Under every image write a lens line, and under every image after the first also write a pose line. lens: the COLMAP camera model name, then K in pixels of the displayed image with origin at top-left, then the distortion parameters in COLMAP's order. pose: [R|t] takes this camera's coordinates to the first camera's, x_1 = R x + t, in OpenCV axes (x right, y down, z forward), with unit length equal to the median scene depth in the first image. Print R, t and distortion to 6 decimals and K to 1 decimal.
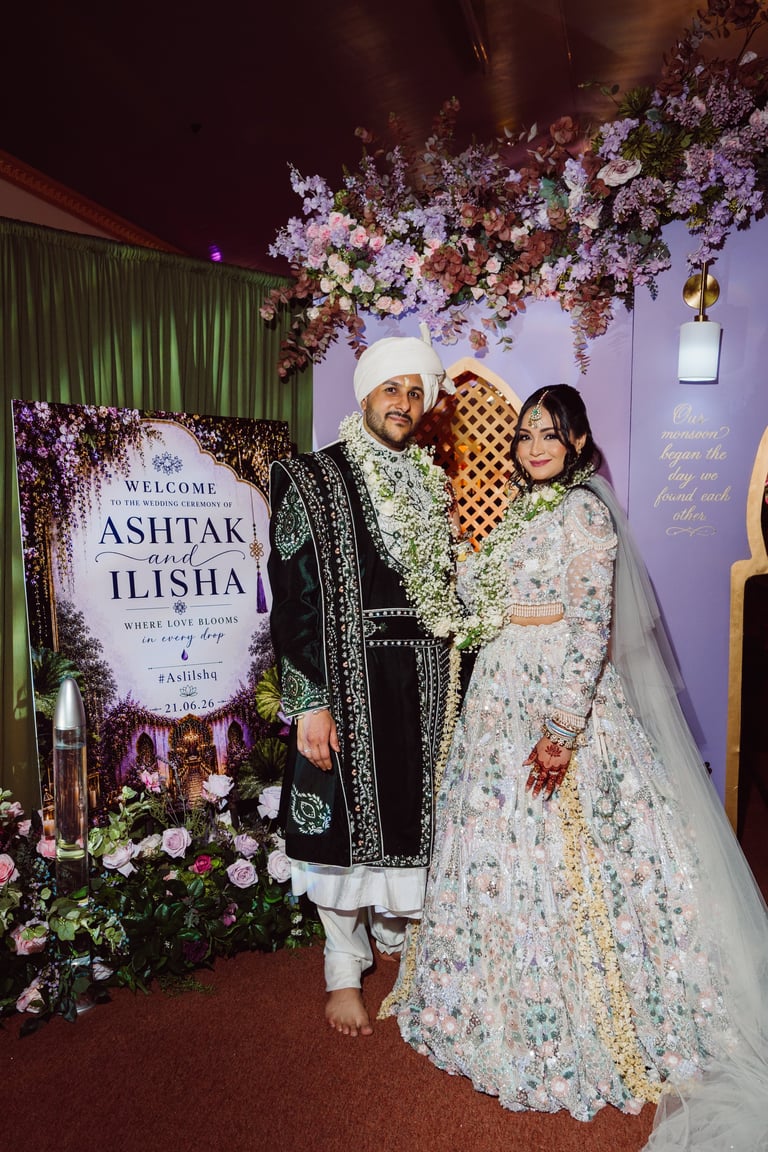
lens RADIAL K [[1092.5, 0, 379.2], [0, 1092.5, 575.1], [0, 0, 1]] dist [-0.002528, 0.002597]
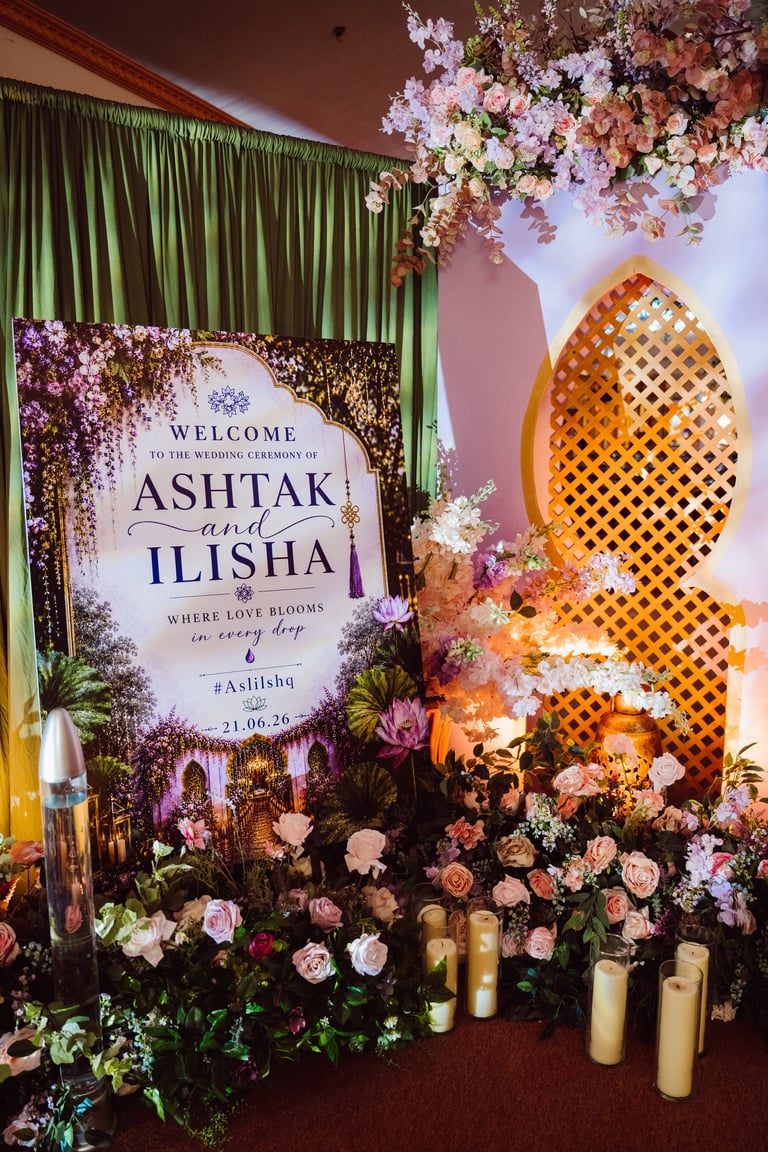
lens RADIAL K [[1092.5, 0, 379.2], [0, 1092.5, 575.1], [0, 0, 1]] dist [-0.002528, 0.002597]
pose [[0.989452, 0.013085, -0.144270, 0.019017], [-0.003986, 0.997994, 0.063182, -0.030766], [0.144808, -0.061940, 0.987519, 0.264189]]
